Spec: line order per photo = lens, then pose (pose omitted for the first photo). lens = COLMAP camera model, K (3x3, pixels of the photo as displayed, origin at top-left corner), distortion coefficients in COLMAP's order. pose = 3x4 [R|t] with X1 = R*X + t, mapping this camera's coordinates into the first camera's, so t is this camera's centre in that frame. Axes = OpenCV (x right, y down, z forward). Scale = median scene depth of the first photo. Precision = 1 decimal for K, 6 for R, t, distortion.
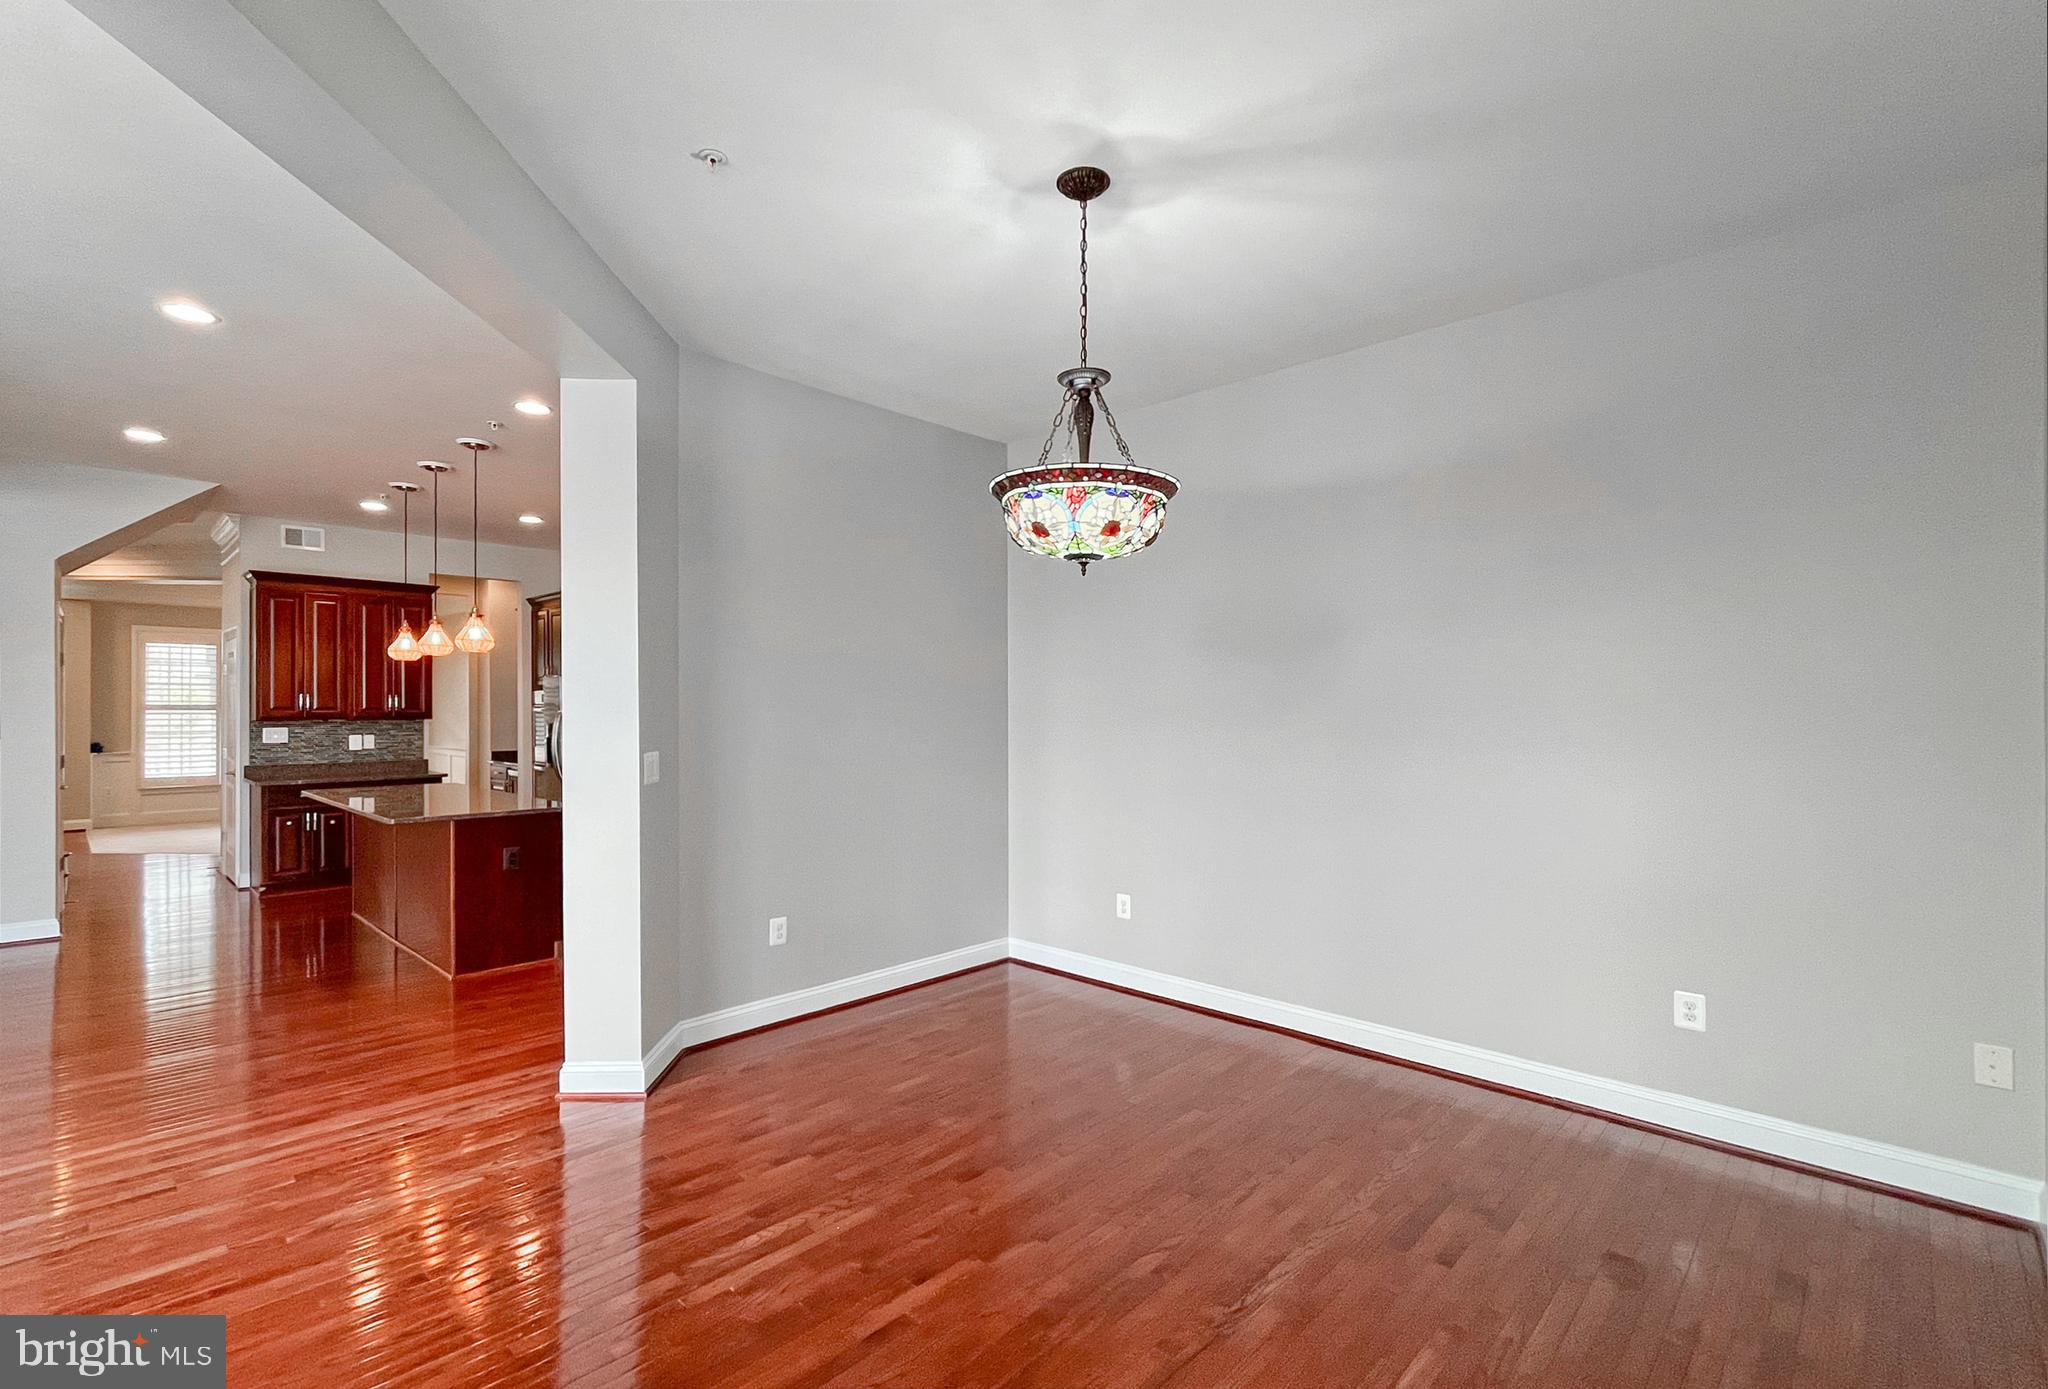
lens RADIAL K [[925.1, 0, 1035.3], [0, 925.1, 701.5], [0, 0, 1]] dist [0.002095, 0.000303]
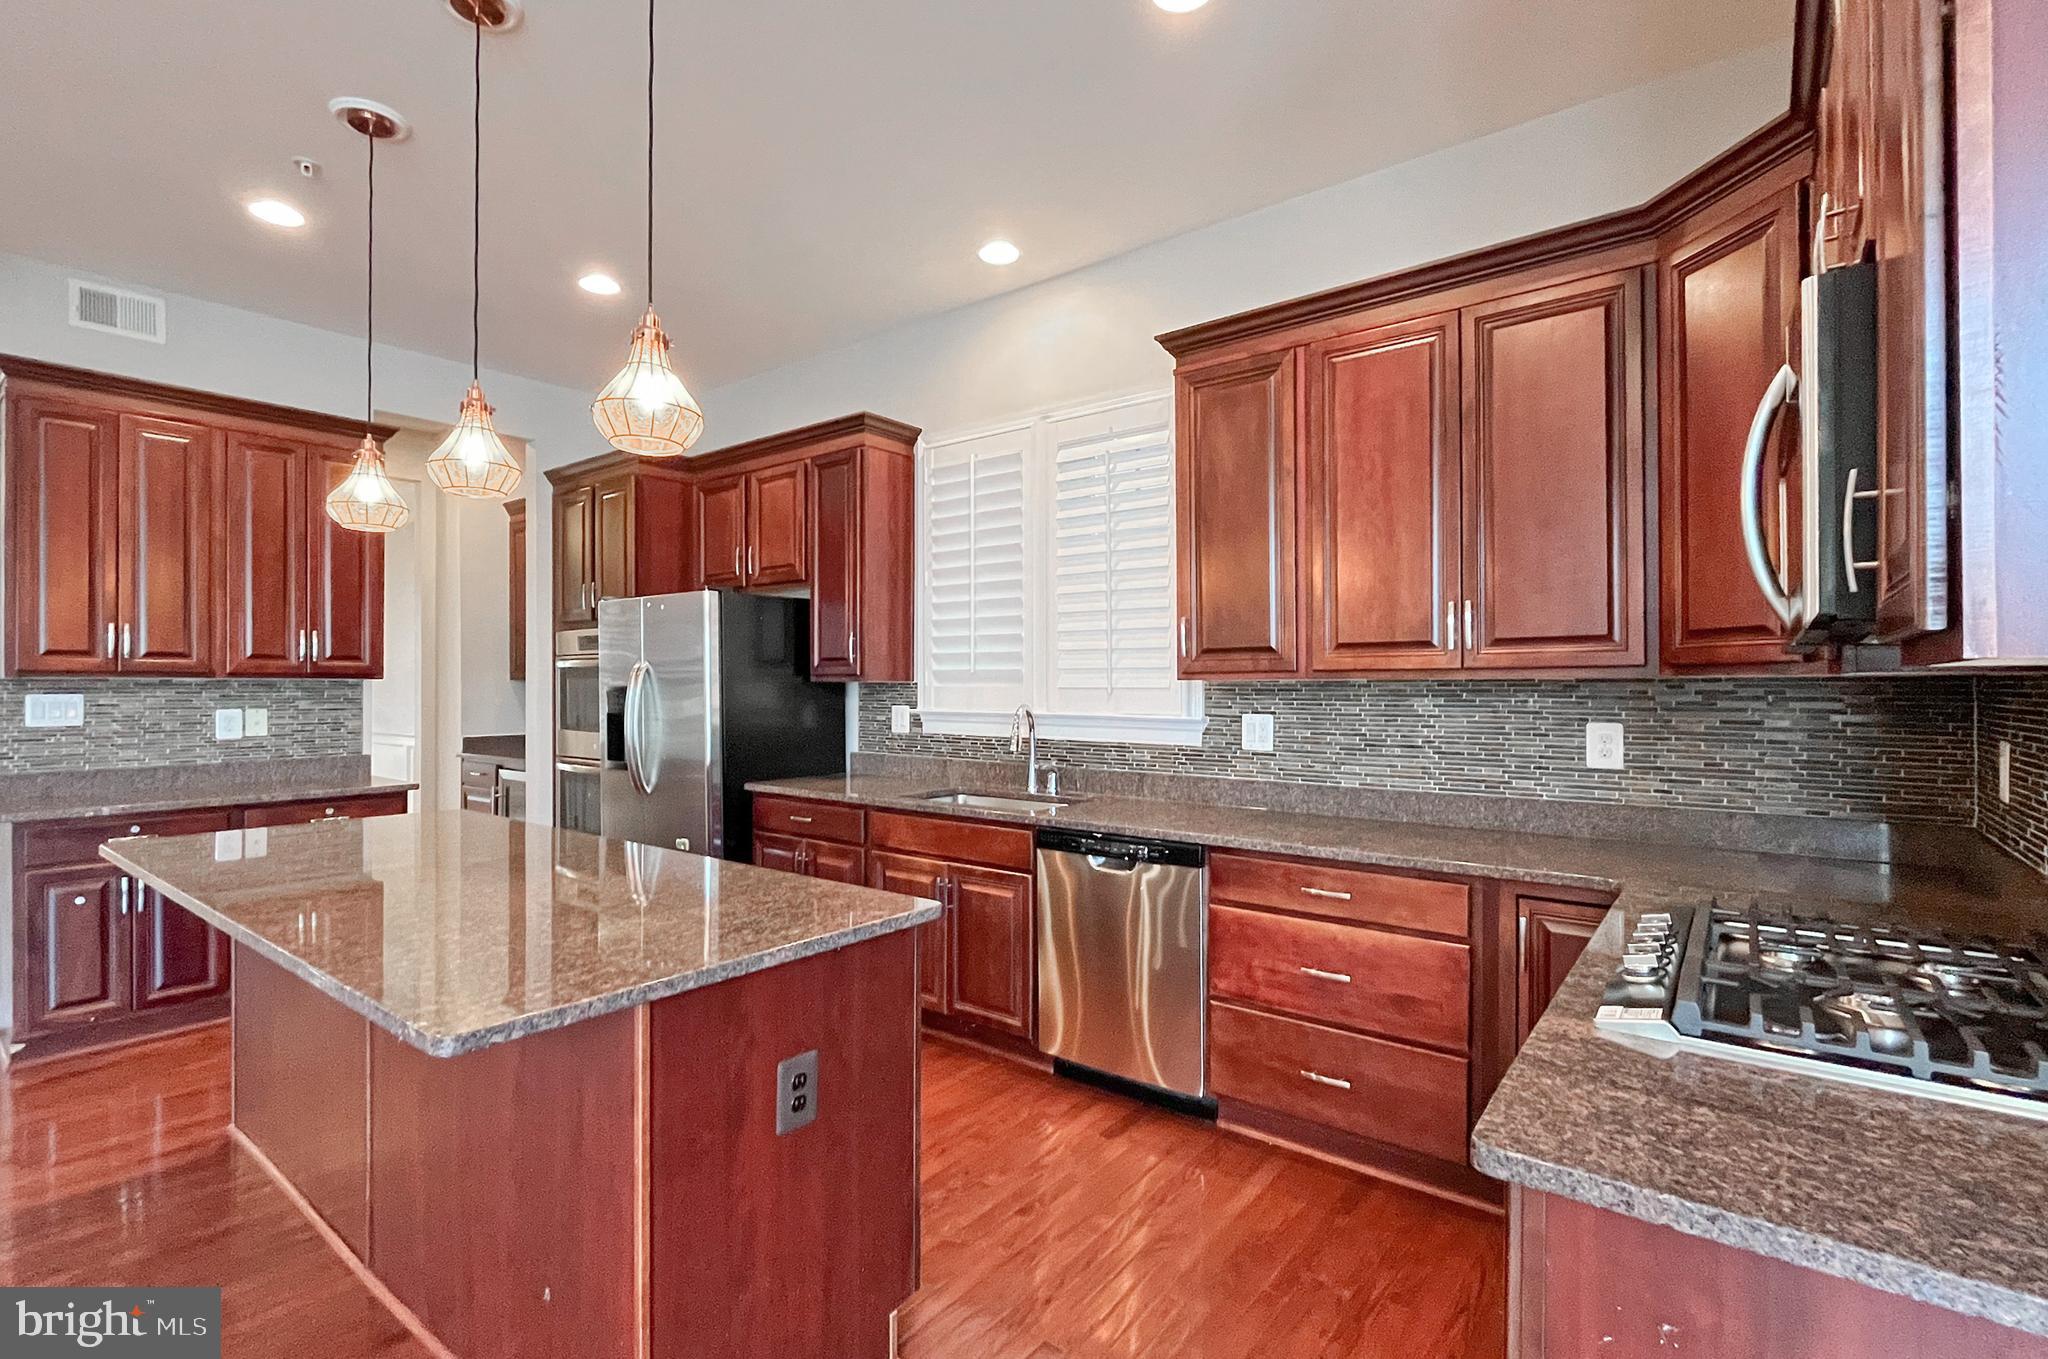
lens RADIAL K [[934.8, 0, 1024.0], [0, 934.8, 679.5], [0, 0, 1]] dist [-0.002161, -0.000629]
pose [[0.996668, 0.006068, 0.081338, -0.346522], [-0.006631, 0.999956, 0.006644, 0.013570], [-0.081295, -0.007161, 0.996664, 0.461840]]
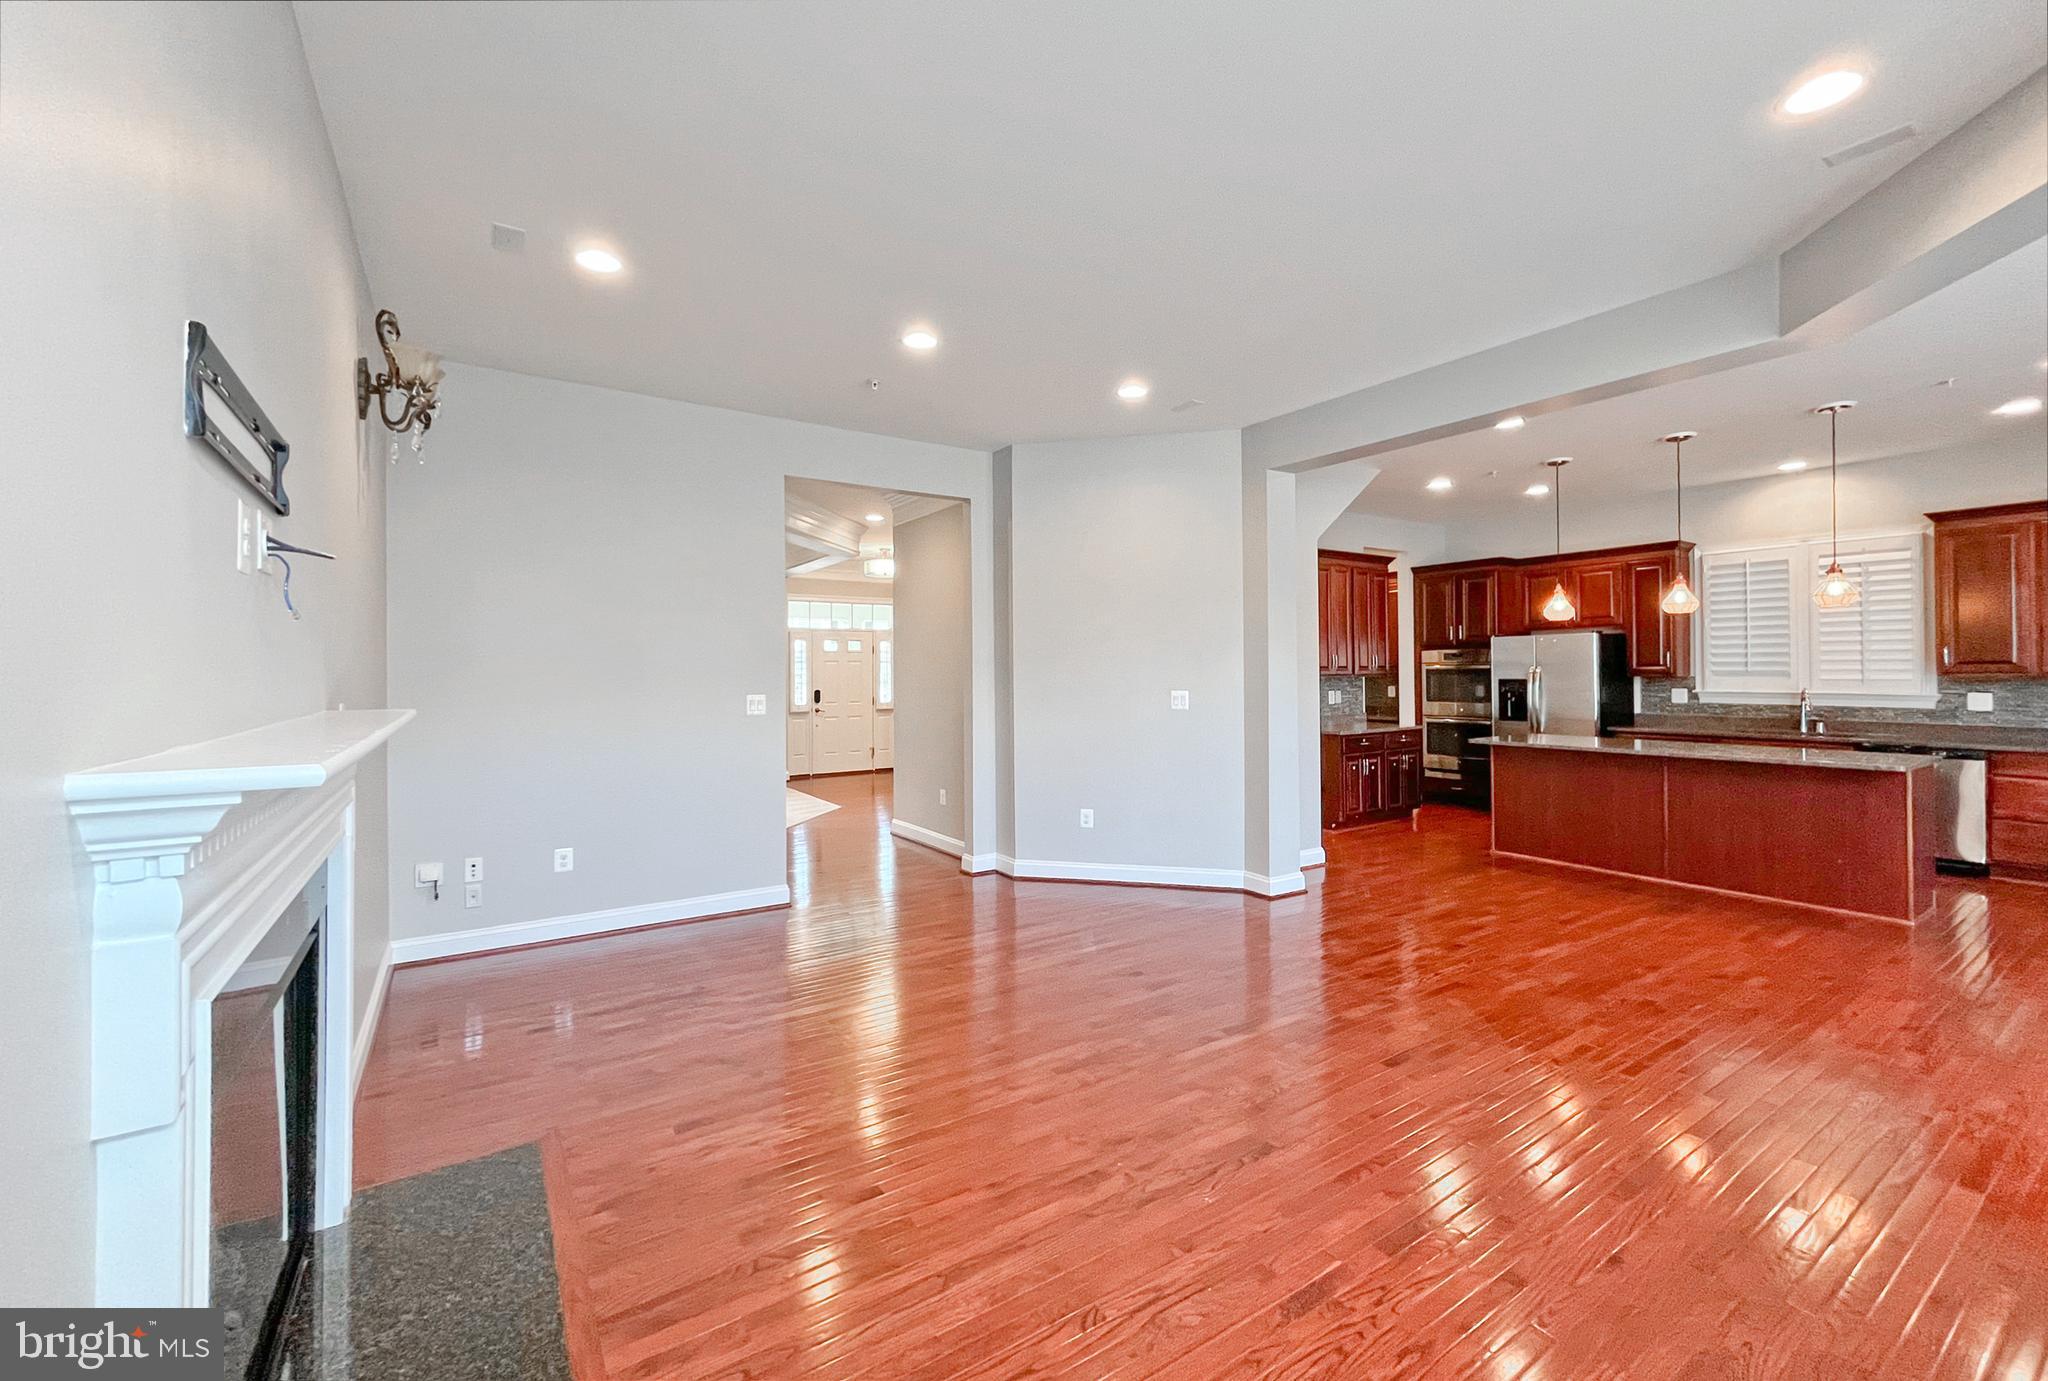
lens RADIAL K [[838.3, 0, 1020.6], [0, 838.3, 669.0], [0, 0, 1]] dist [0.000658, 0.000046]
pose [[0.971609, -0.002051, -0.236583, -0.881781], [0.004866, 0.999924, 0.011319, -0.003423], [0.236542, -0.012149, 0.971545, -0.083530]]
